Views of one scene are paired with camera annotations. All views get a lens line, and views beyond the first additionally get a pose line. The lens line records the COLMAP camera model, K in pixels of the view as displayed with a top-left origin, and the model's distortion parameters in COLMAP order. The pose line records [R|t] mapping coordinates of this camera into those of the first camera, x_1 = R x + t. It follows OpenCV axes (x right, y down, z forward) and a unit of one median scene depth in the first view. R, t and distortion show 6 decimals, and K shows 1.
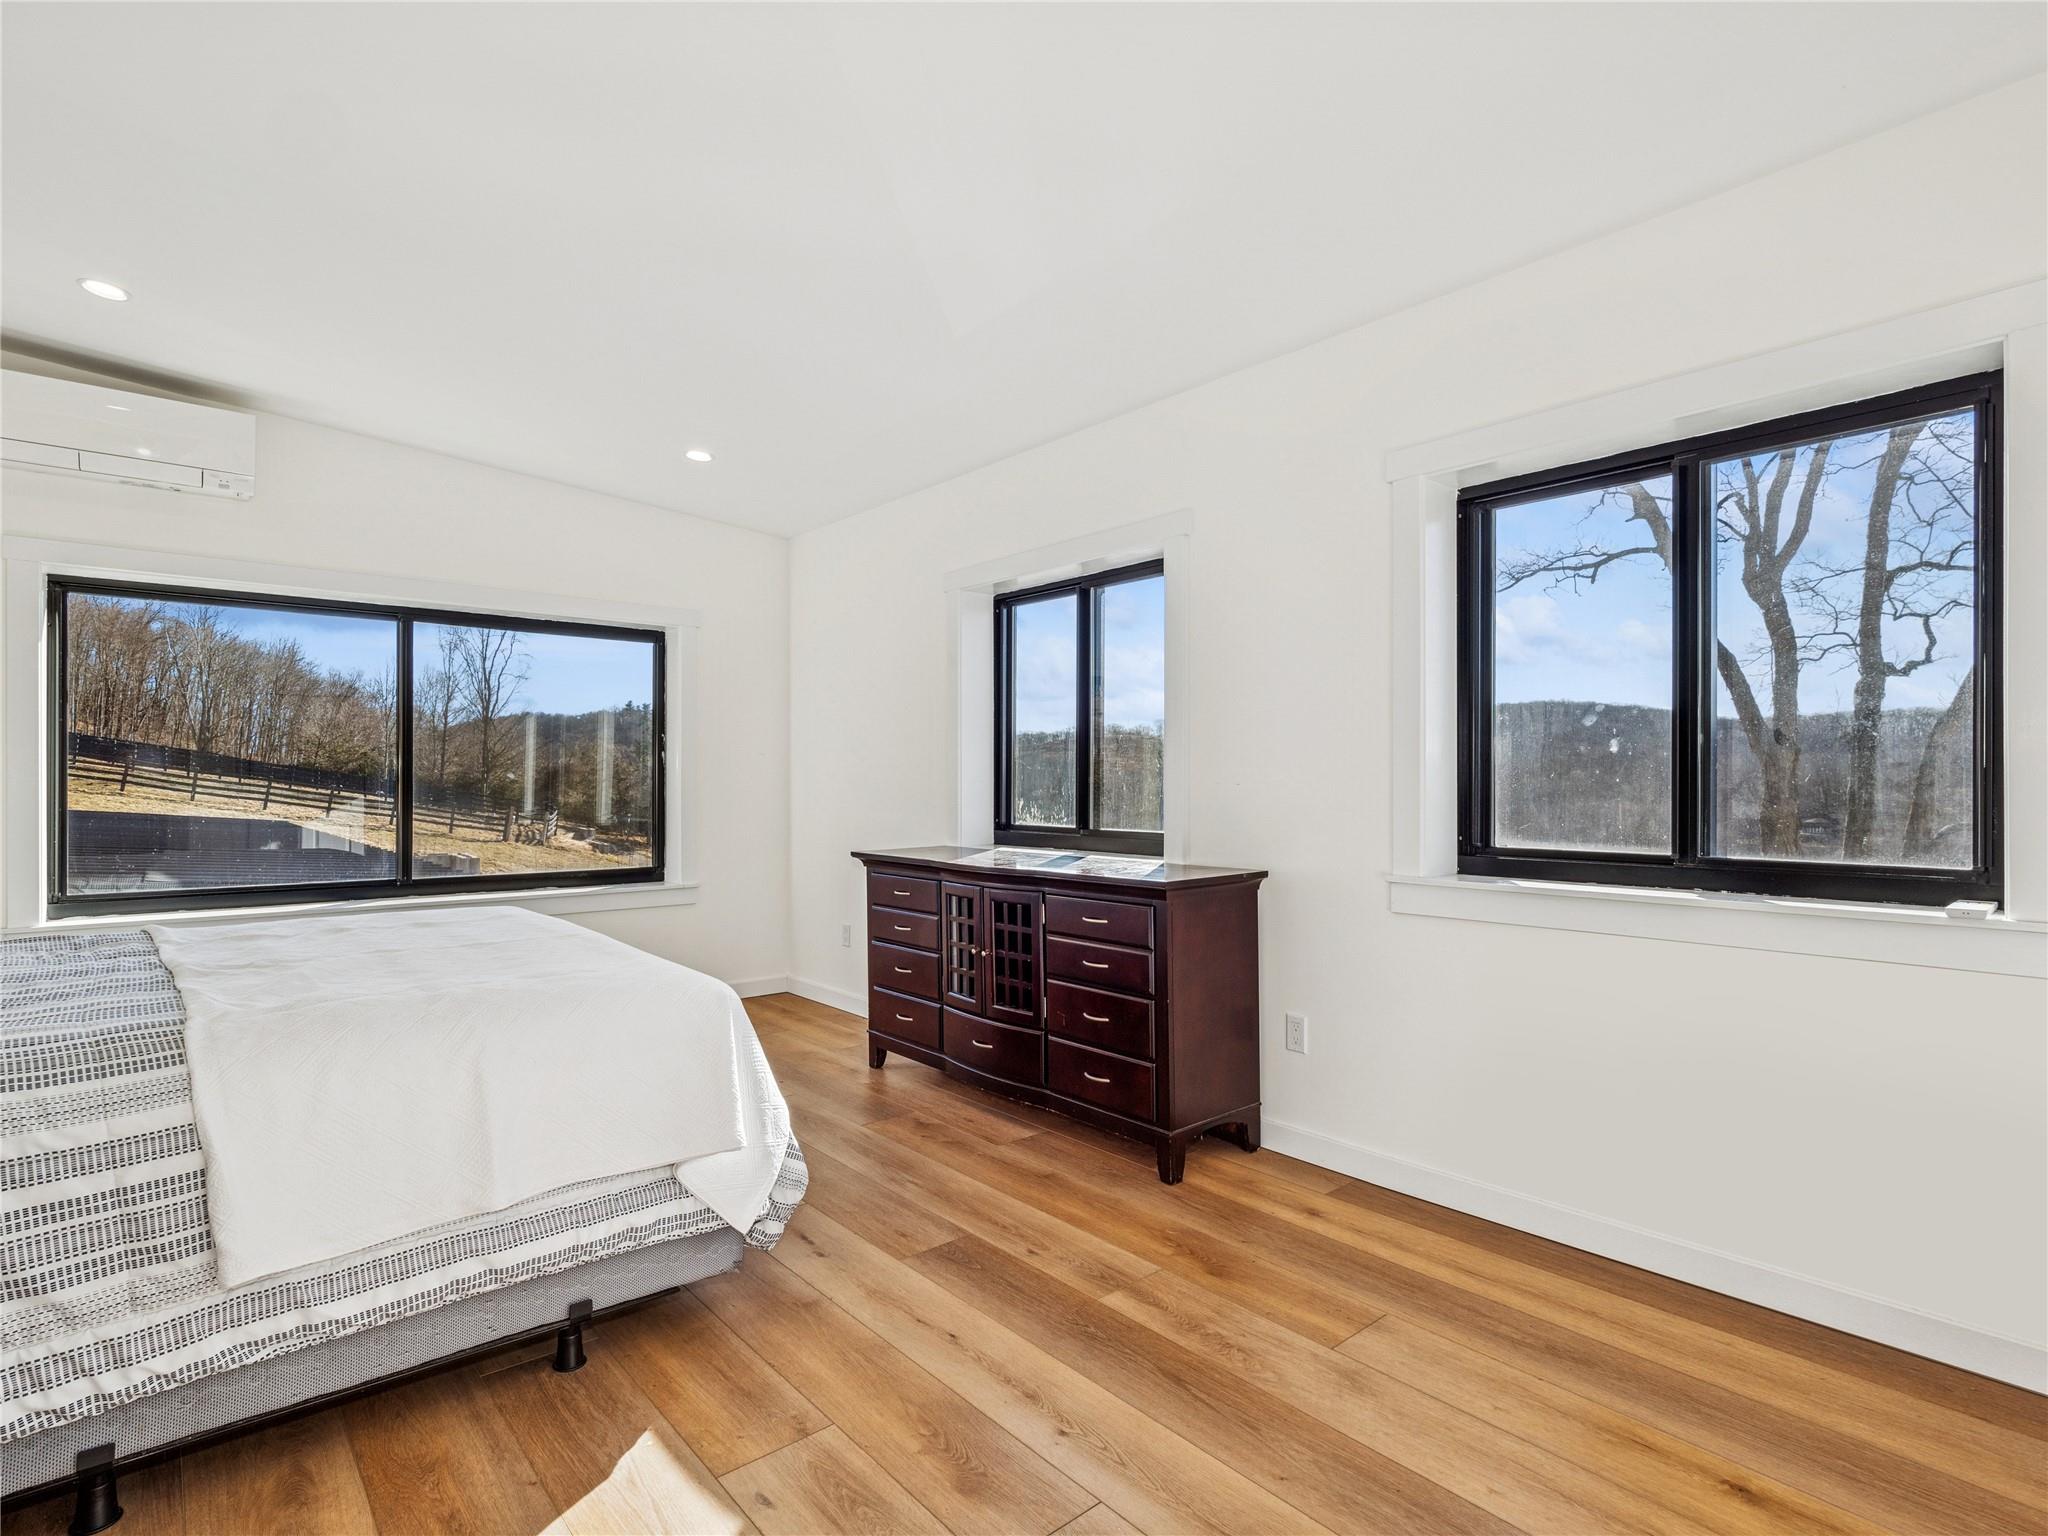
lens RADIAL K [[1046.8, 0, 1022.0], [0, 1046.8, 776.8], [0, 0, 1]] dist [-0.018809, 0.012781]
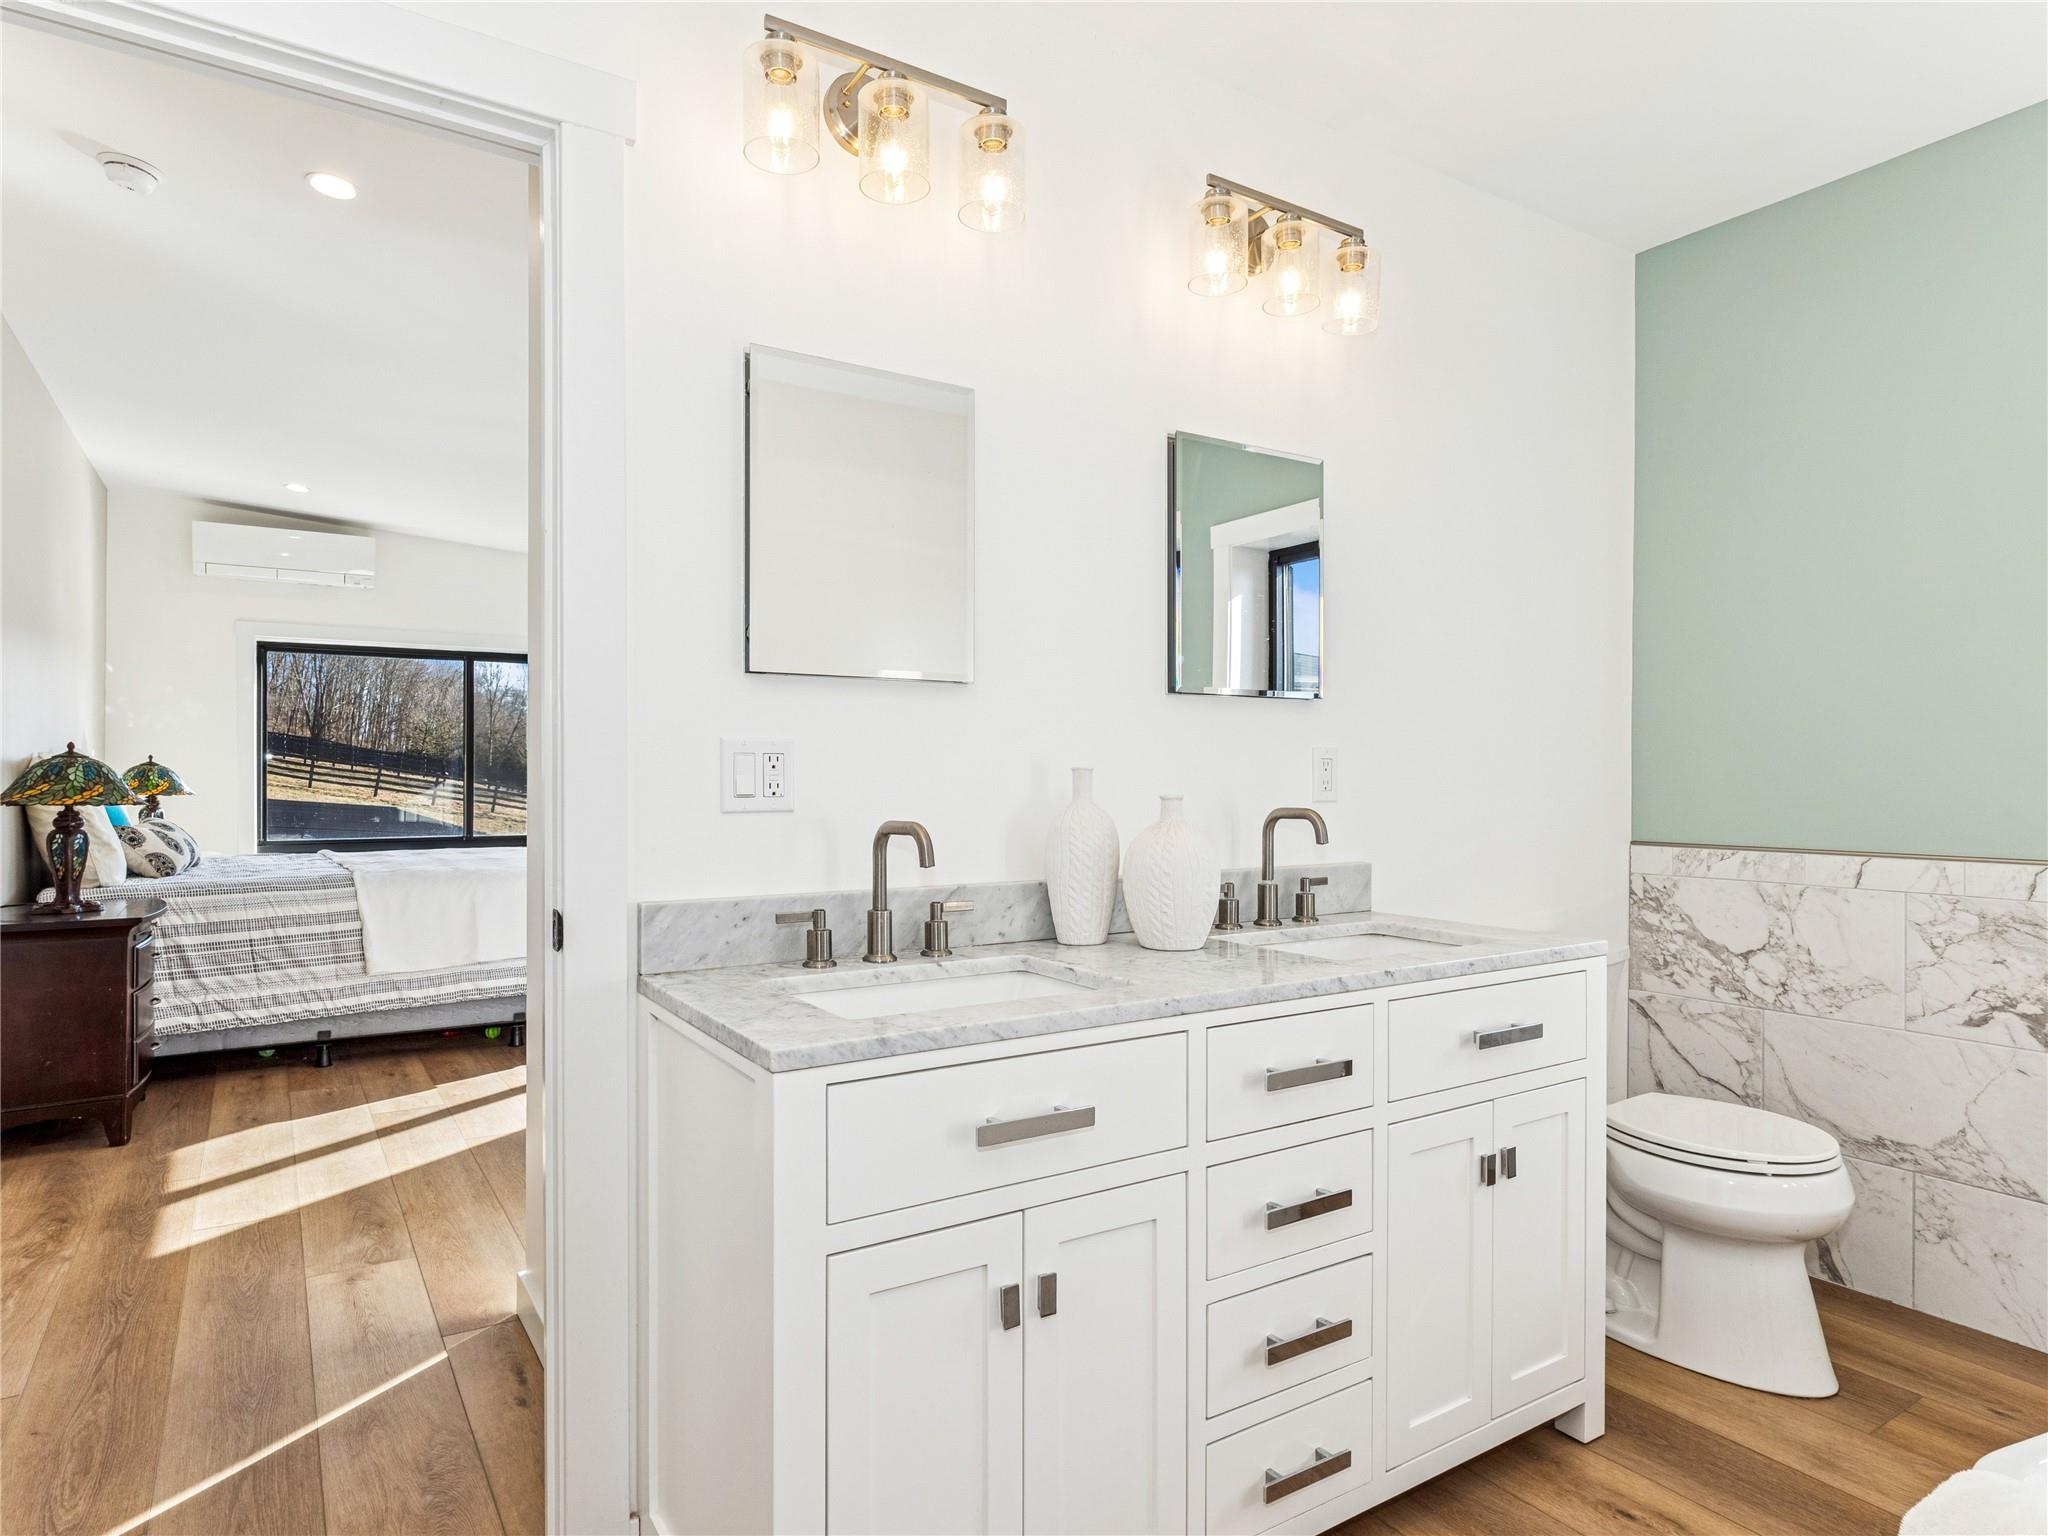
lens RADIAL K [[1178.0, 0, 1024.0], [0, 1178.0, 768.0], [0, 0, 1]] dist [0.000364, -0.000031]
pose [[0.992162, 0.002160, -0.124940, 0.986574], [-0.001860, 0.999995, 0.002517, -0.011112], [0.124944, -0.002265, 0.992161, -1.387710]]
